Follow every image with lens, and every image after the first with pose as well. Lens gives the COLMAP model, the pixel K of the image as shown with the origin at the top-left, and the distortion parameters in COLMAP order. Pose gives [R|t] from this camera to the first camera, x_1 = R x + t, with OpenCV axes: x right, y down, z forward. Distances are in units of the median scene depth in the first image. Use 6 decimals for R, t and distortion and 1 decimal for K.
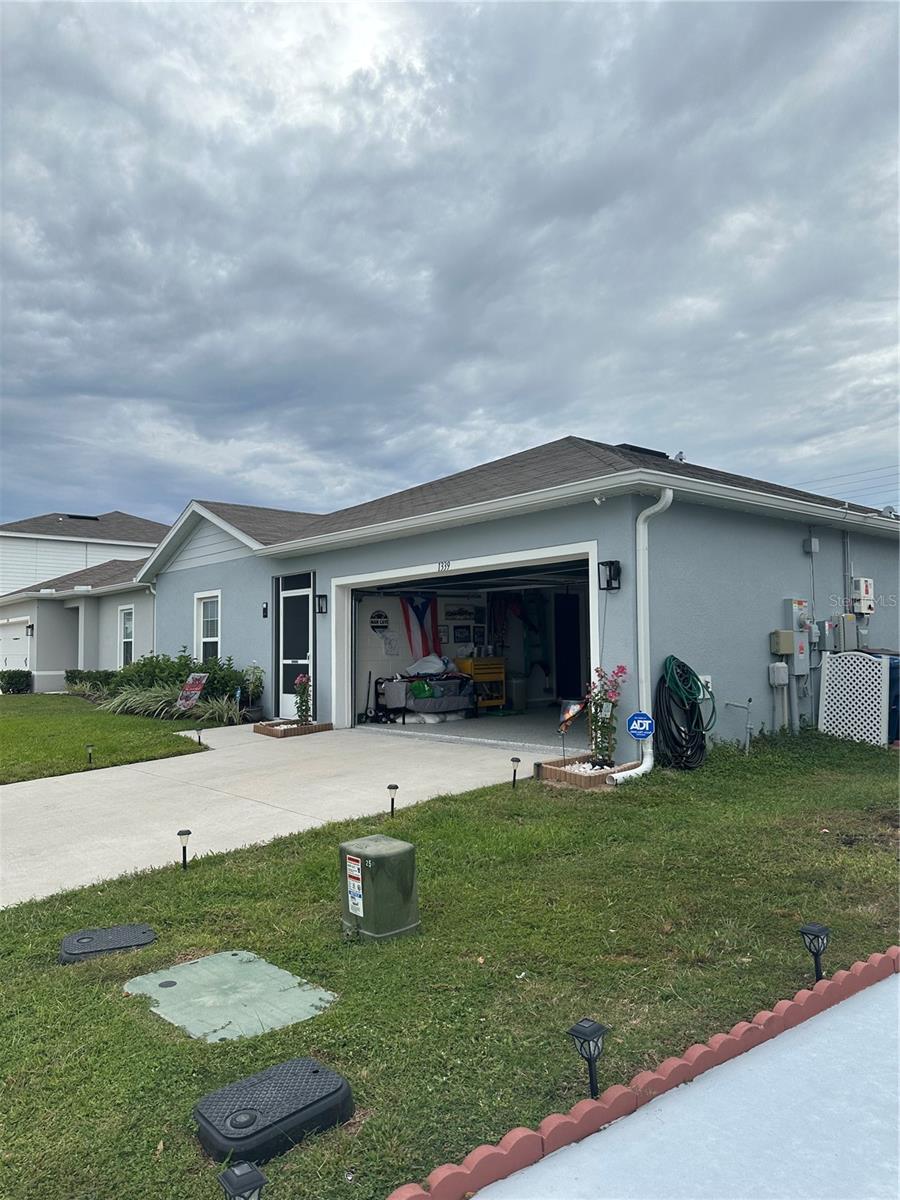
lens RADIAL K [[828.8, 0, 450.0], [0, 828.8, 600.0], [0, 0, 1]] dist [0.095417, -0.135429]
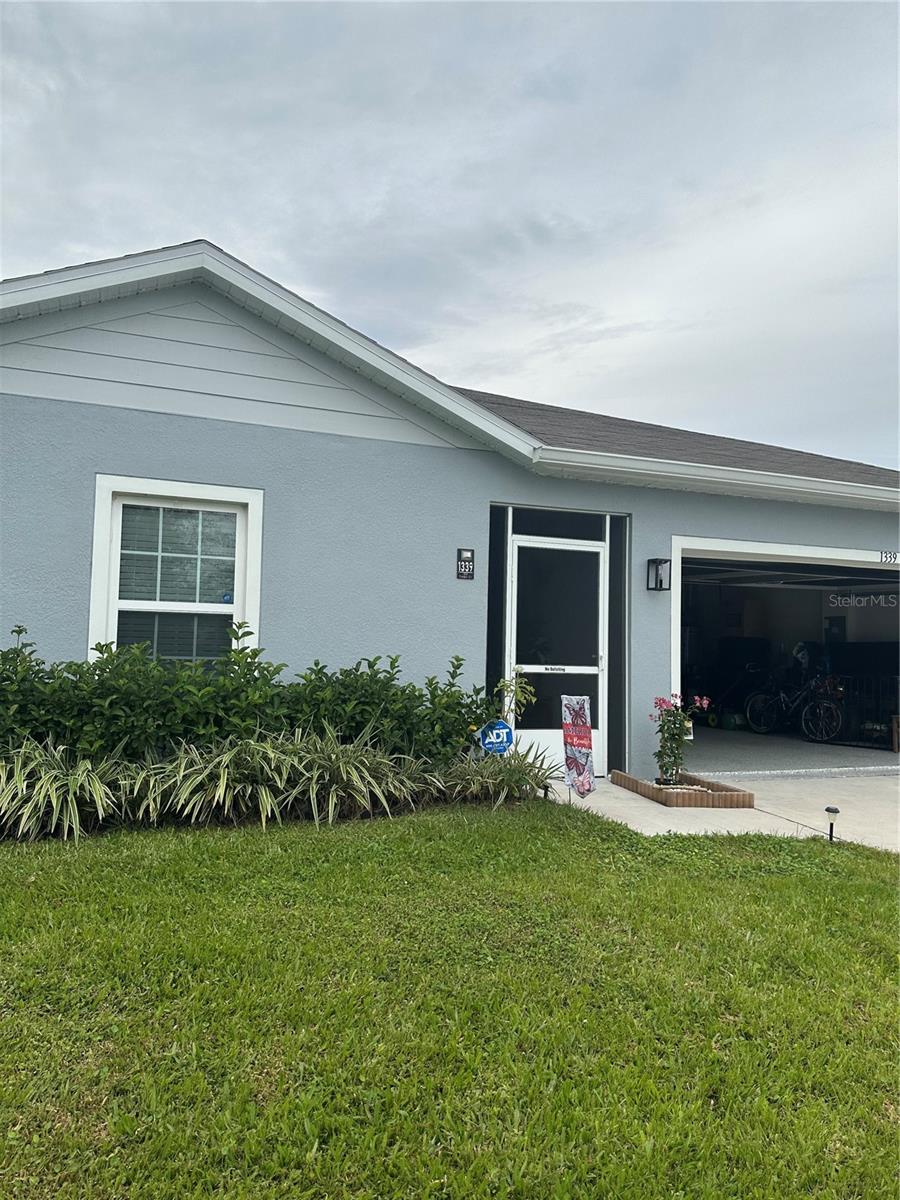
lens RADIAL K [[828.8, 0, 450.0], [0, 828.8, 600.0], [0, 0, 1]] dist [0.095417, -0.135429]
pose [[0.326271, 0.073416, 0.942421, -0.726552], [-0.086781, 0.995096, -0.047475, 0.060909], [-0.941284, -0.066294, 0.331042, 0.886446]]
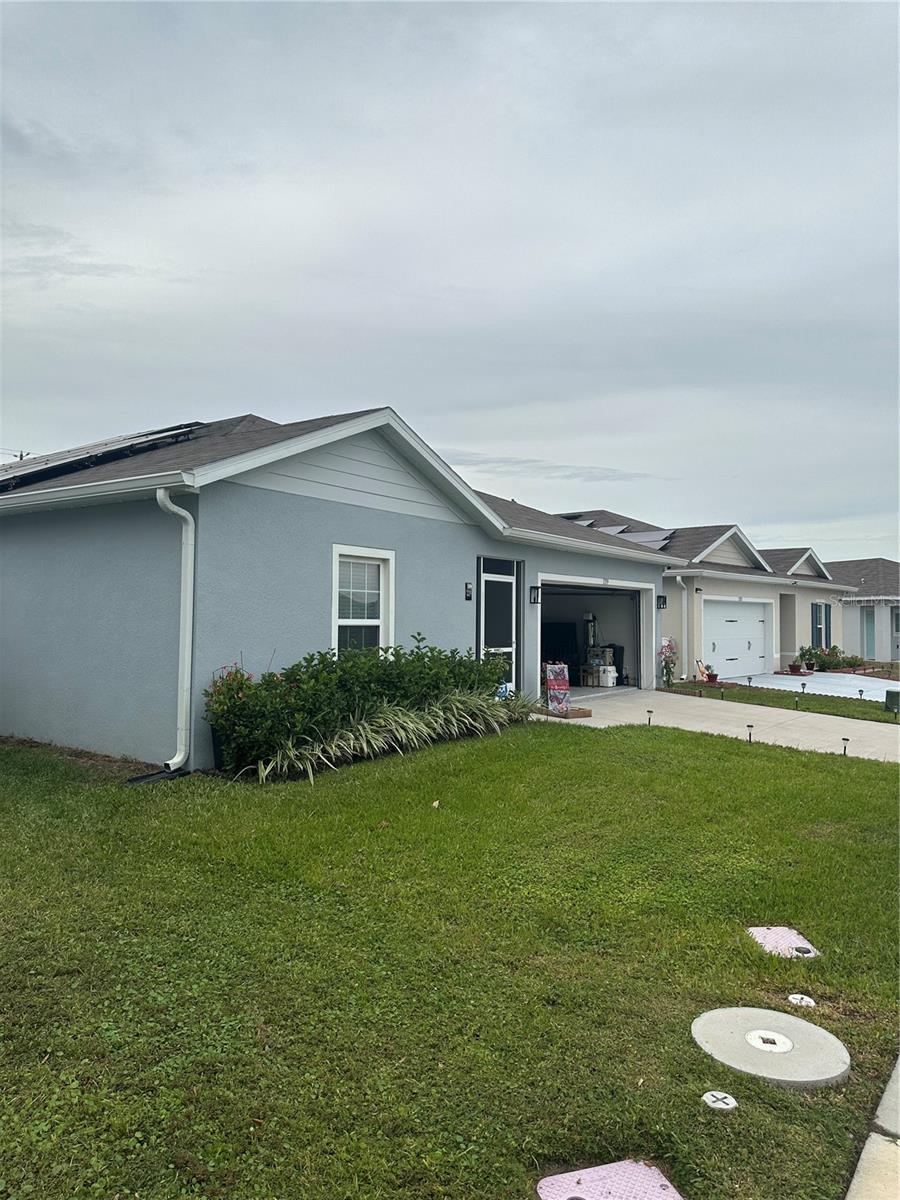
lens RADIAL K [[828.8, 0, 450.0], [0, 828.8, 600.0], [0, 0, 1]] dist [0.095417, -0.135429]
pose [[-0.253330, 0.030318, 0.966905, -1.097524], [-0.066674, 0.996585, -0.048717, 0.066988], [-0.965080, -0.076809, -0.250443, 1.295481]]
